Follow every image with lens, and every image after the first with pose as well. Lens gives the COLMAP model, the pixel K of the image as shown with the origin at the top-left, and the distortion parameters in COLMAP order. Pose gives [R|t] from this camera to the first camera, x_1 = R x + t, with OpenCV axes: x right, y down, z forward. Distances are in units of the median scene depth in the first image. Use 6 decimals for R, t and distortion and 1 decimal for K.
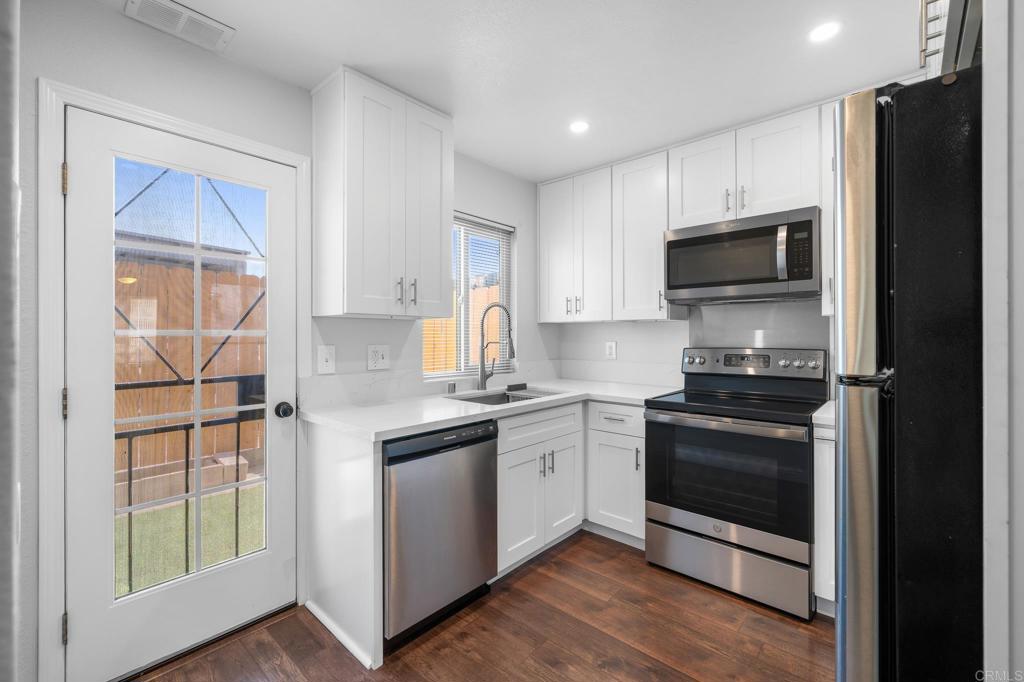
lens RADIAL K [[436.9, 0, 508.6], [0, 436.9, 334.2], [0, 0, 1]] dist [-0.001305, 0.000091]
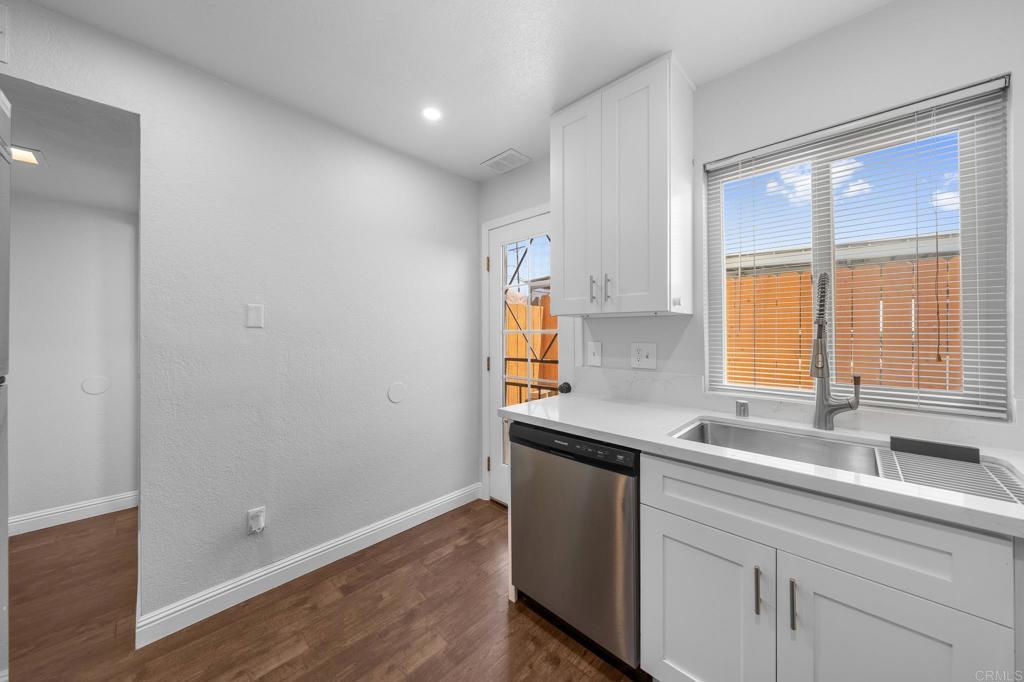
lens RADIAL K [[358.0, 0, 511.7], [0, 358.0, 332.5], [0, 0, 1]] dist [0.000280, 0.000000]
pose [[-0.034047, 0.000500, -0.999420, 0.563717], [0.005741, 0.999983, 0.000305, -0.001142], [0.999404, -0.005728, -0.034050, 0.812328]]
